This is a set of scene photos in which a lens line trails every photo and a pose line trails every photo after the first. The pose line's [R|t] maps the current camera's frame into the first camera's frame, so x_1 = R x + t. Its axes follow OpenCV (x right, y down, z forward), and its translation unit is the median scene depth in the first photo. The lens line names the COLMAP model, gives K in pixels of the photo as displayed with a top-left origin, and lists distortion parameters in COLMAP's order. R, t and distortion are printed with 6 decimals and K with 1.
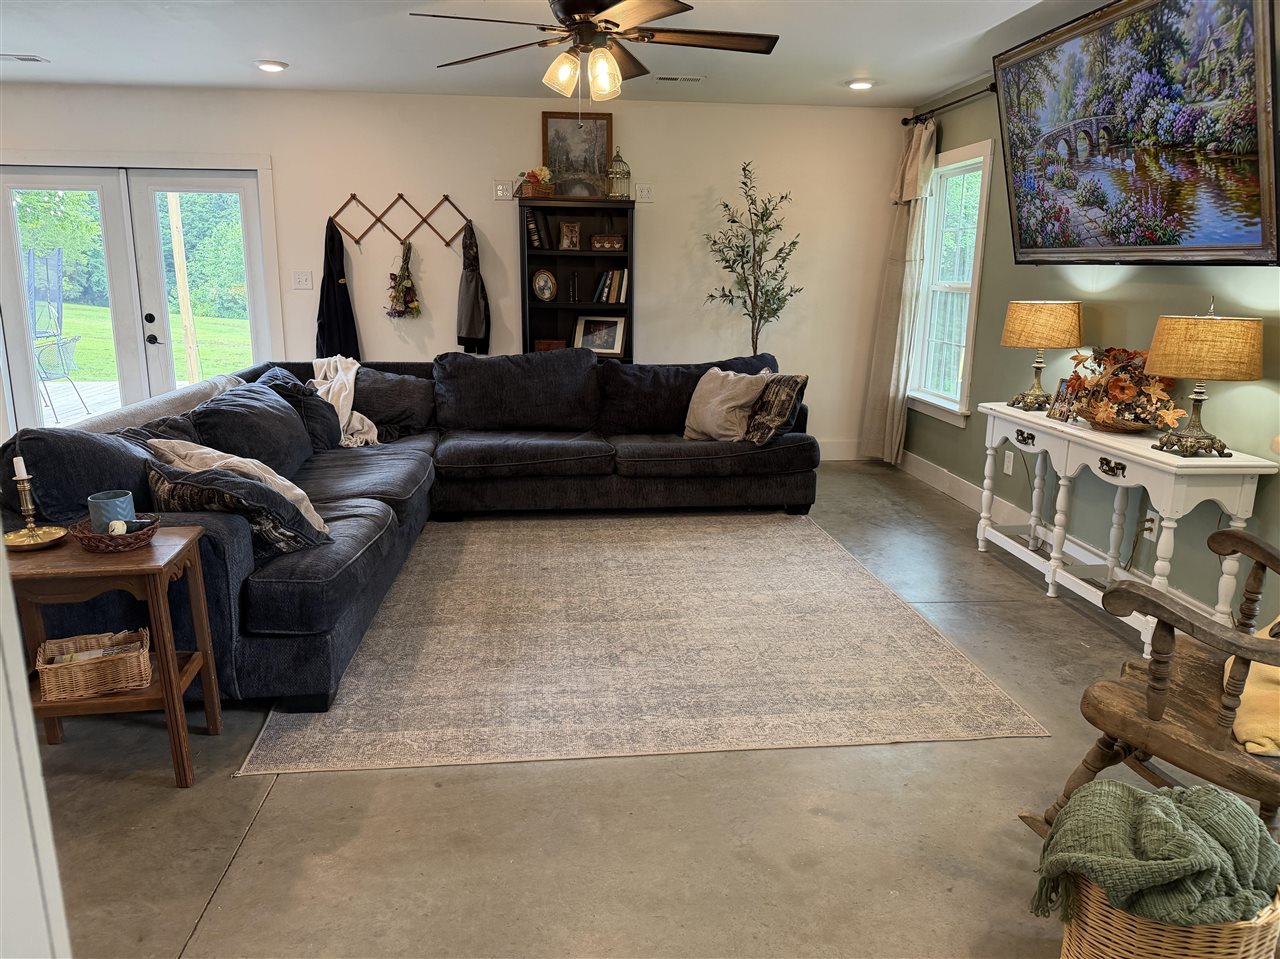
lens RADIAL K [[901.1, 0, 640.0], [0, 901.1, 479.5], [0, 0, 1]] dist [0.031200, -0.030396]
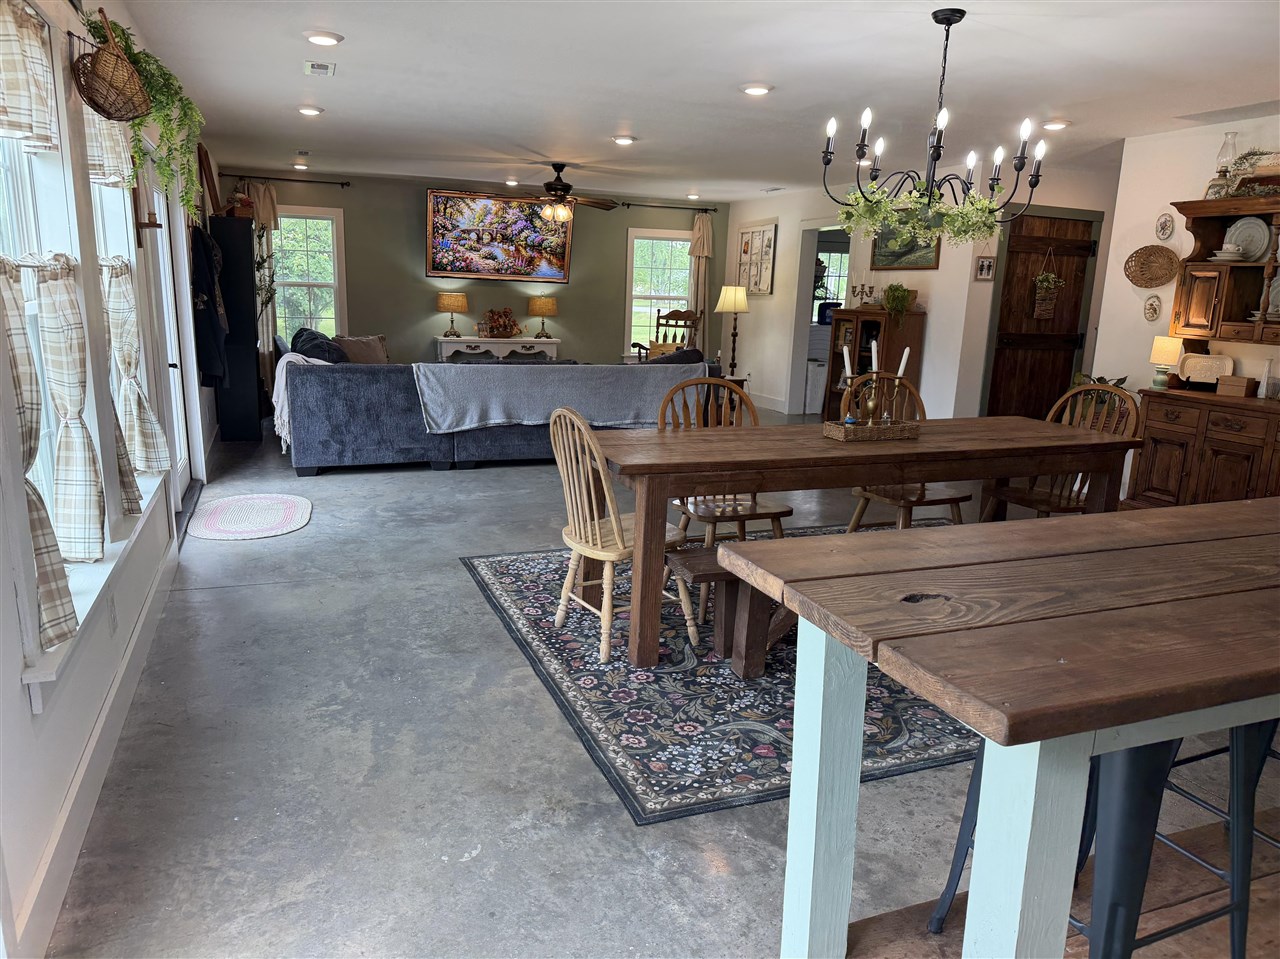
lens RADIAL K [[897.4, 0, 640.0], [0, 897.4, 479.5], [0, 0, 1]] dist [0.148040, -0.288203]
pose [[-0.273312, -0.216999, 0.937130, -2.171283], [0.185198, 0.944126, 0.272631, -0.303240], [-0.943929, 0.248068, -0.217854, 1.208710]]
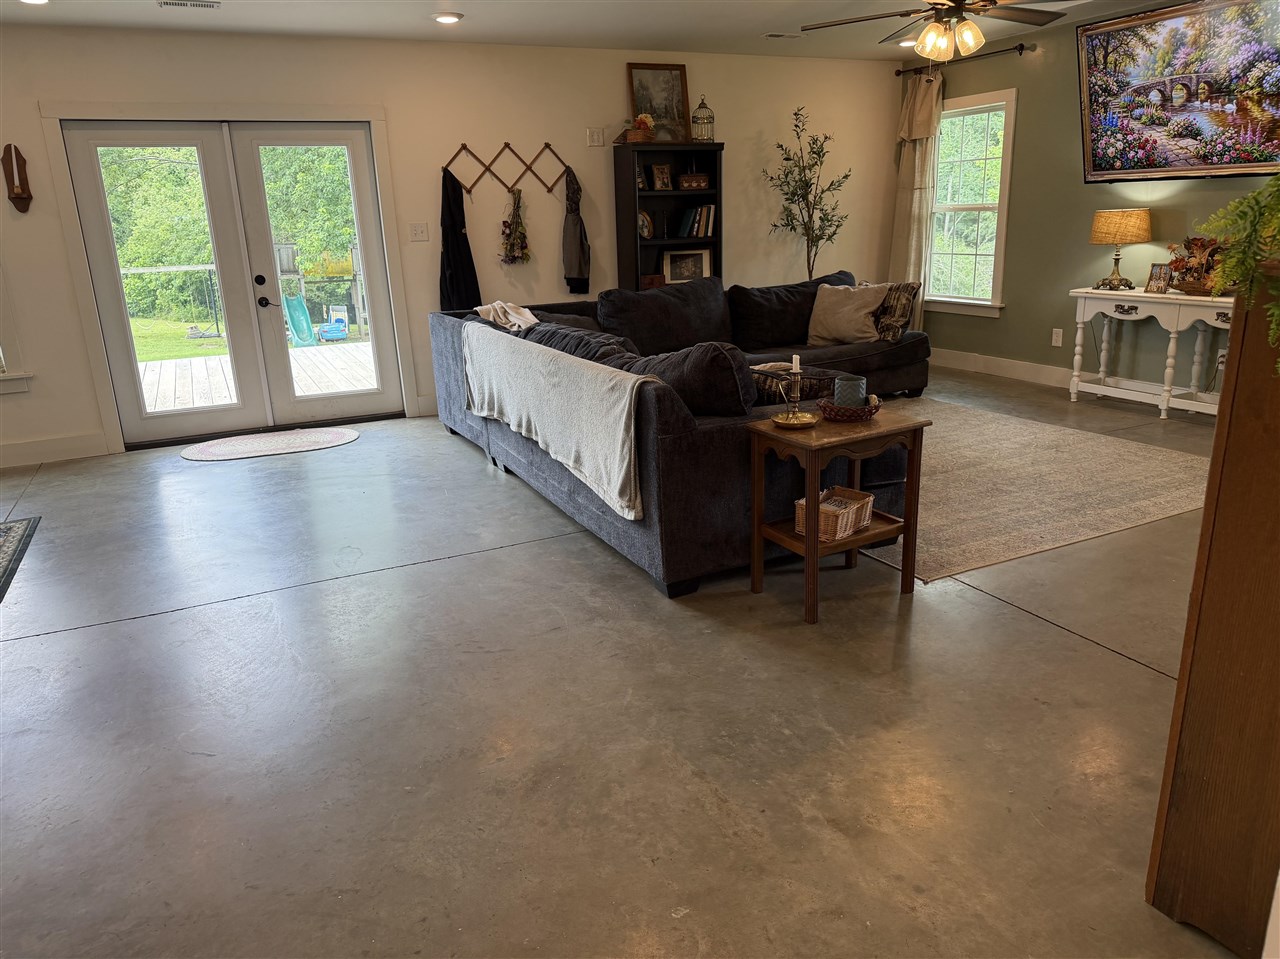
lens RADIAL K [[904.2, 0, 640.0], [0, 904.2, 479.5], [0, 0, 1]] dist [0.001492, -0.003027]
pose [[0.936573, -0.142908, 0.320014, -0.750318], [0.125492, 0.989292, 0.074515, 0.014454], [-0.327236, -0.029630, 0.944478, -0.066900]]
